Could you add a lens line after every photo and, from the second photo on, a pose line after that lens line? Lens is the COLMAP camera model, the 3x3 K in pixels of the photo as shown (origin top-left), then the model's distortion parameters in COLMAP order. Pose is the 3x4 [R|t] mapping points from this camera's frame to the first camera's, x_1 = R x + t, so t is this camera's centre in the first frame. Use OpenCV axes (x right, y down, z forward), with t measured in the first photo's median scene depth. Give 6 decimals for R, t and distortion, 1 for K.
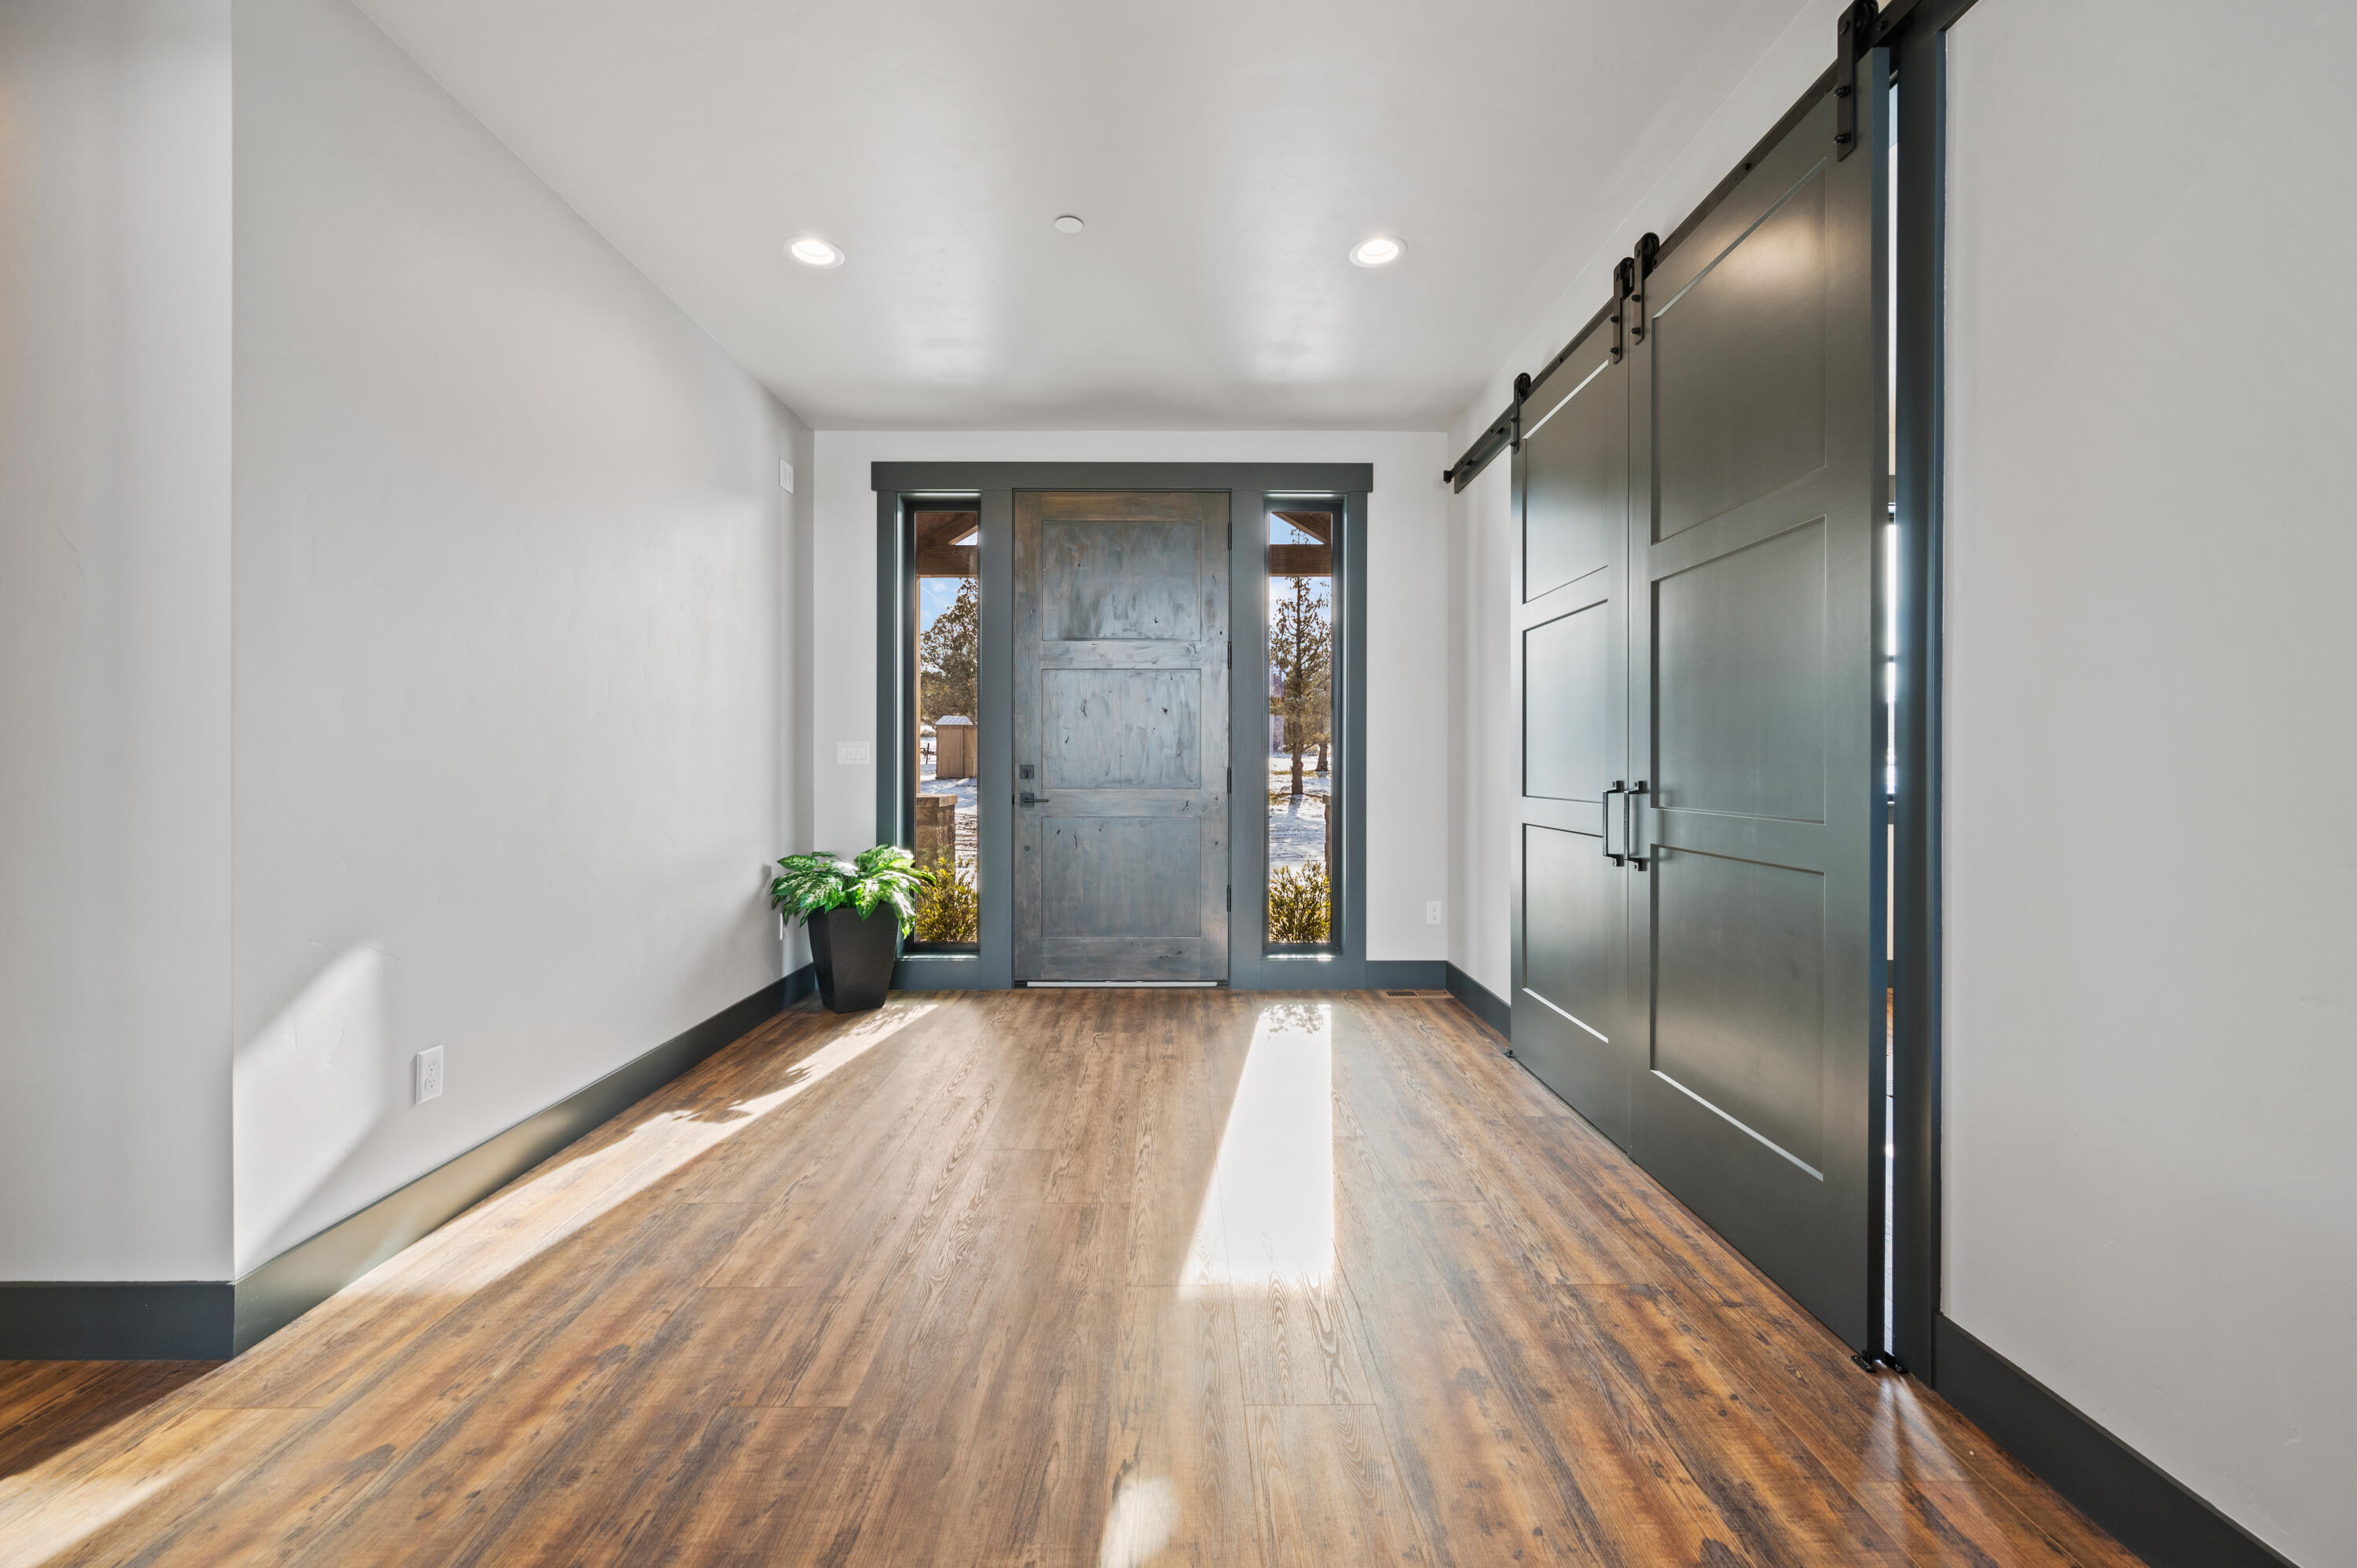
lens RADIAL K [[937.2, 0, 1173.4], [0, 937.2, 763.0], [0, 0, 1]] dist [-0.000248, 0.000845]
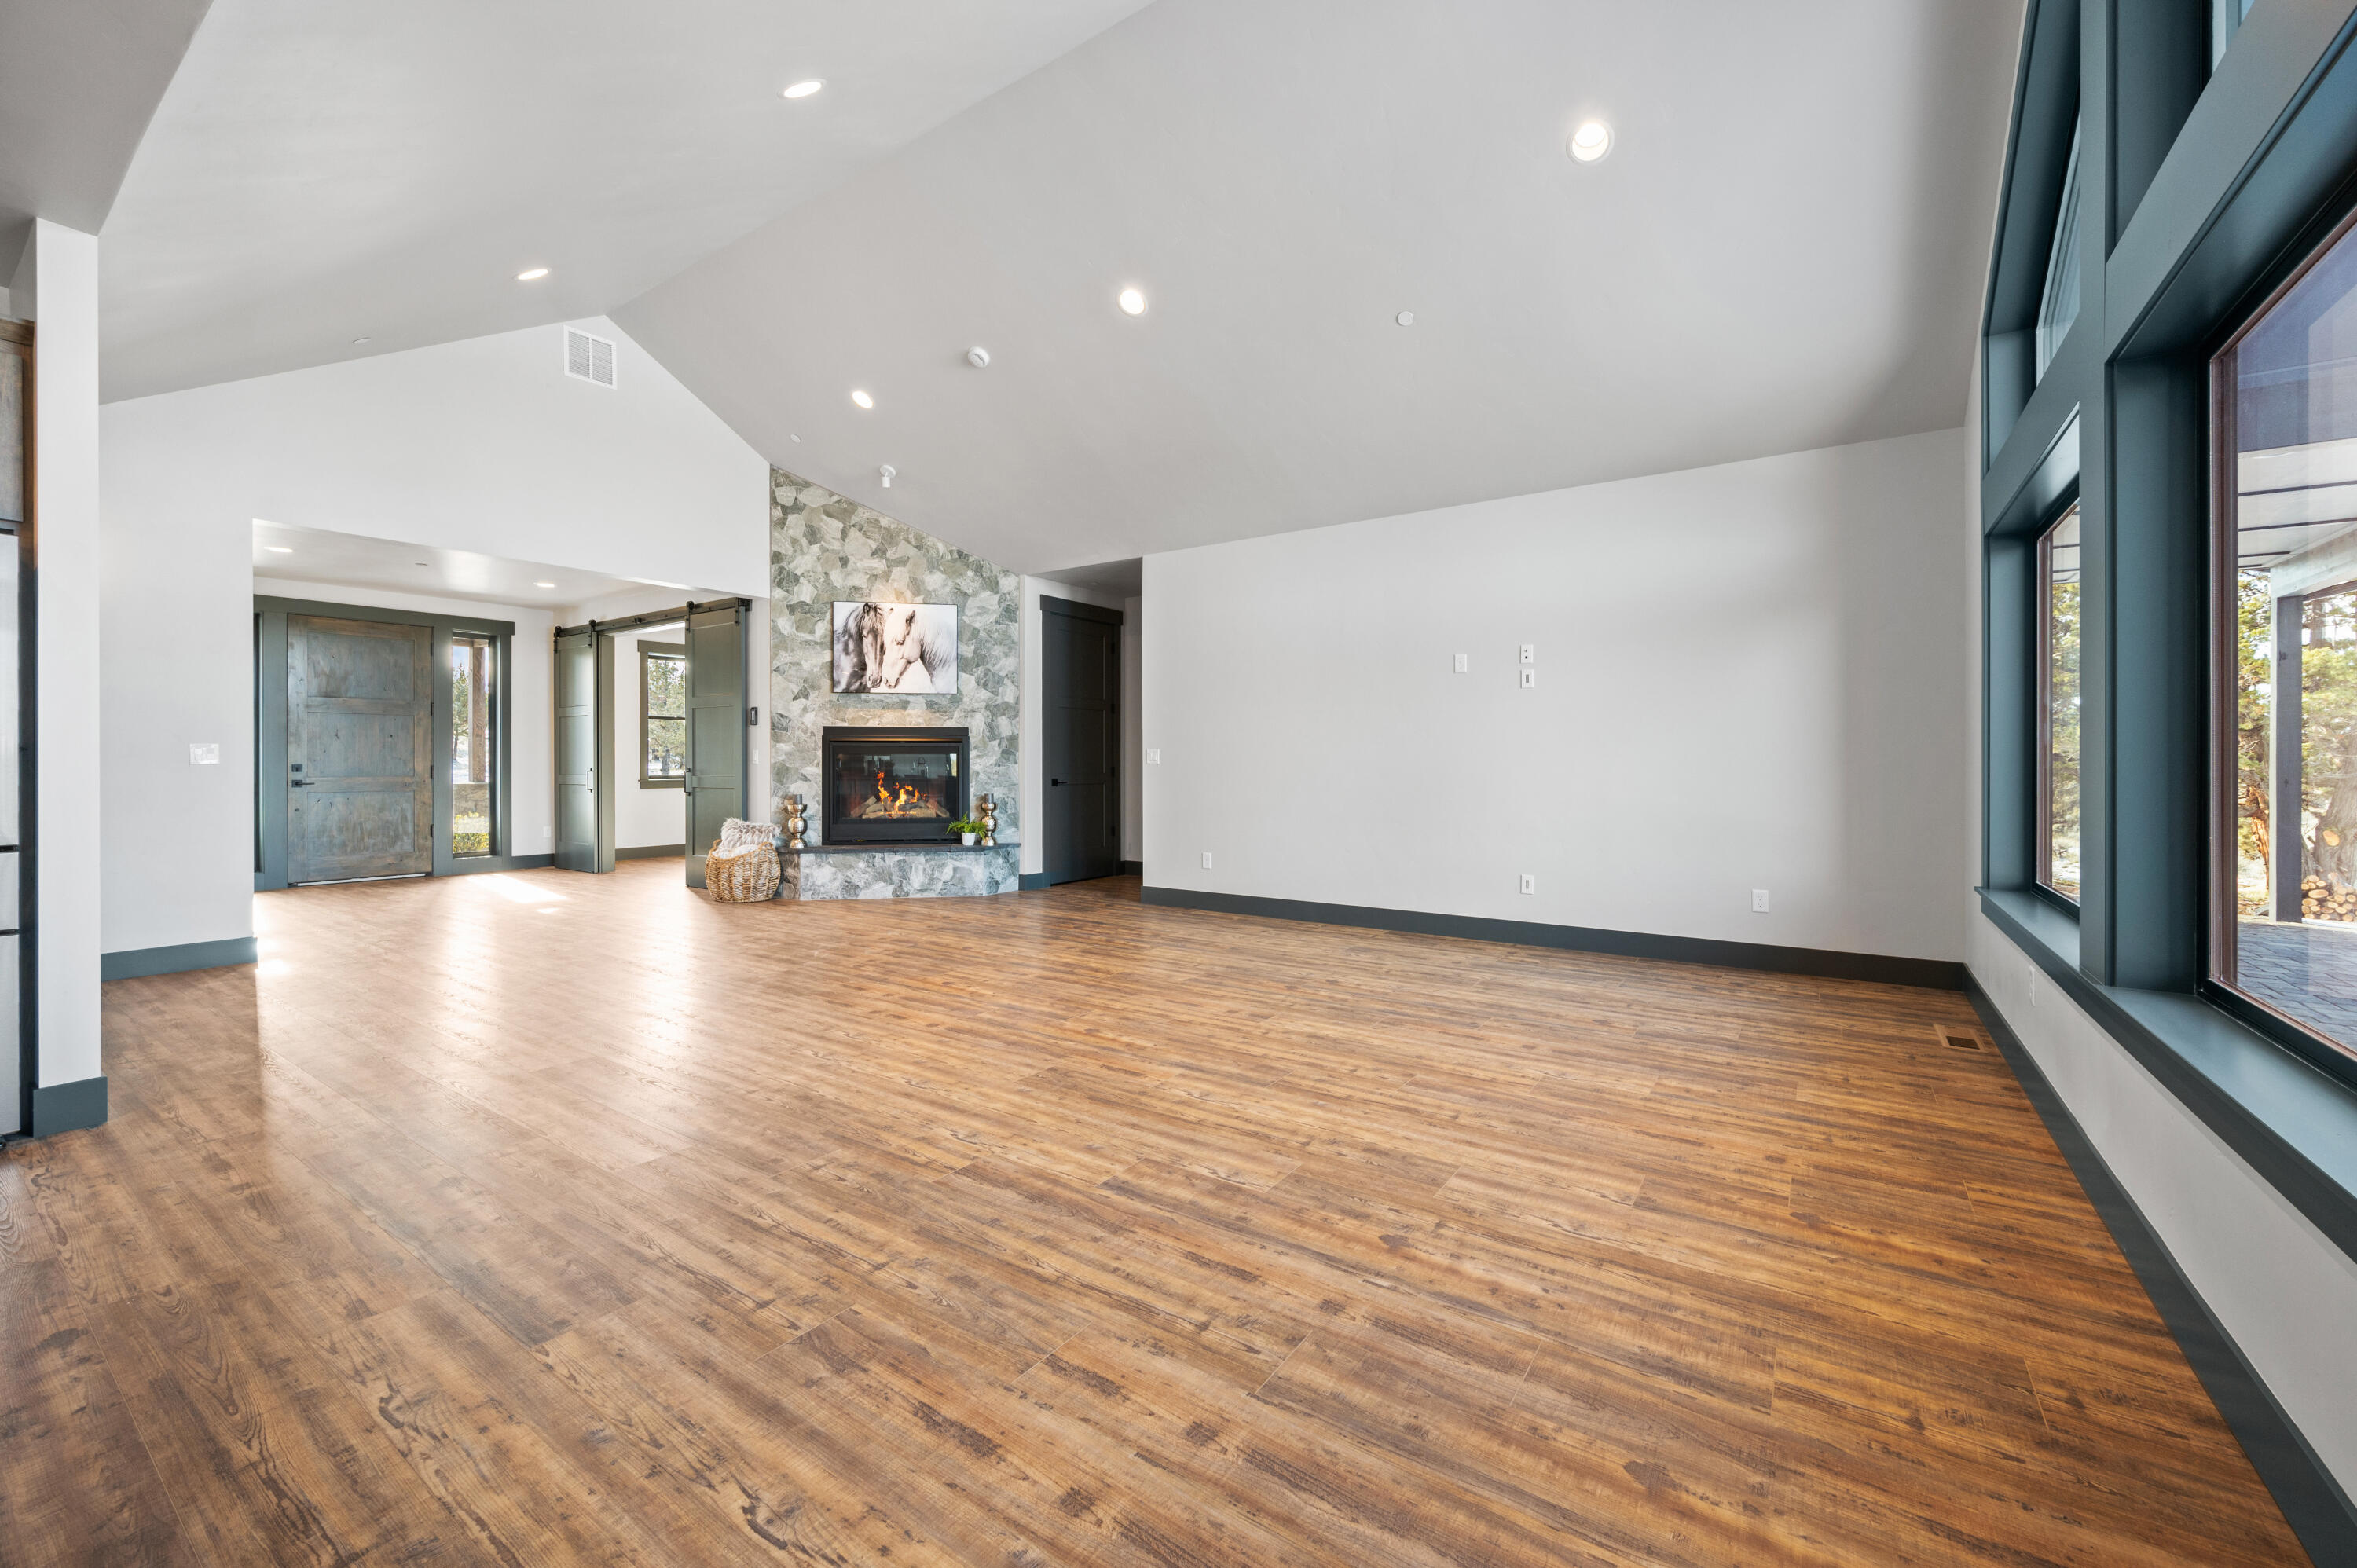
lens RADIAL K [[937.2, 0, 1171.8], [0, 937.2, 768.7], [0, 0, 1]] dist [-0.000248, 0.000845]
pose [[0.575590, -0.006232, 0.817715, -0.662164], [0.001534, 0.999977, 0.006542, 0.000889], [-0.817737, -0.002511, 0.575587, -1.426567]]
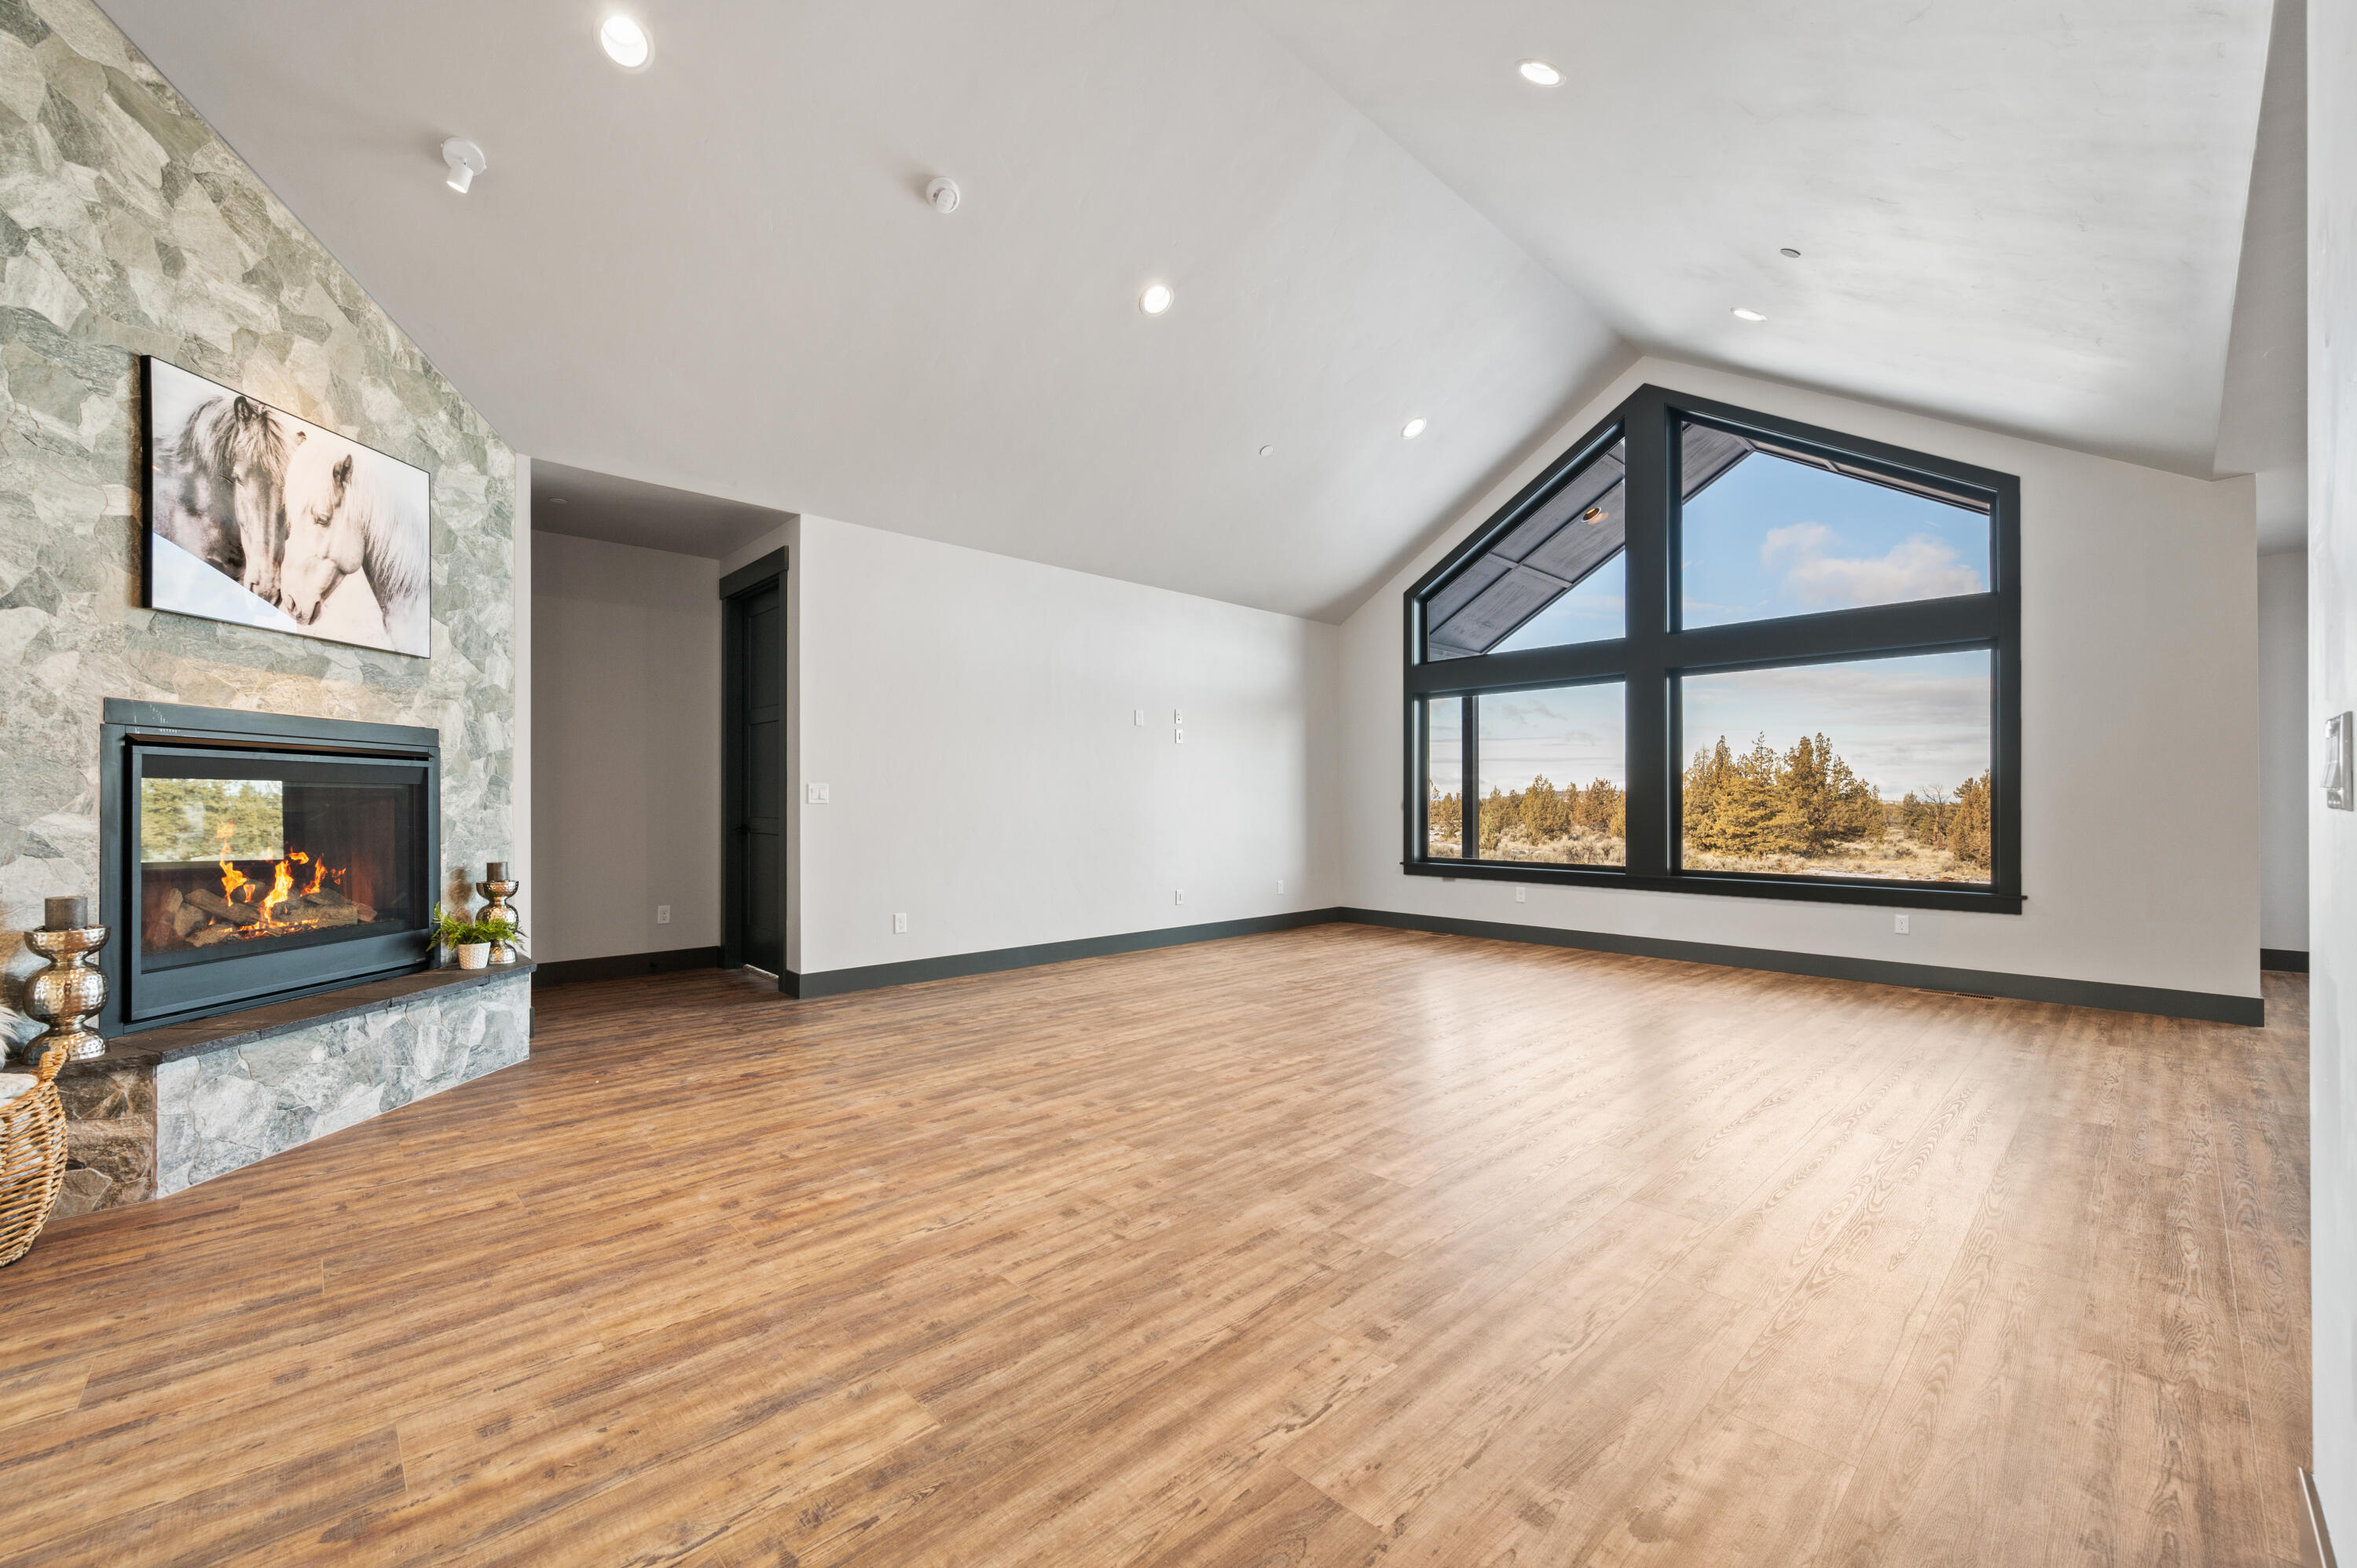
lens RADIAL K [[937.2, 0, 1183.4], [0, 937.2, 800.2], [0, 0, 1]] dist [-0.000248, 0.000845]
pose [[-0.684953, 0.002975, 0.728581, -0.536962], [0.003539, 0.999993, -0.000756, 0.001992], [-0.728579, 0.002061, -0.684959, -0.035806]]
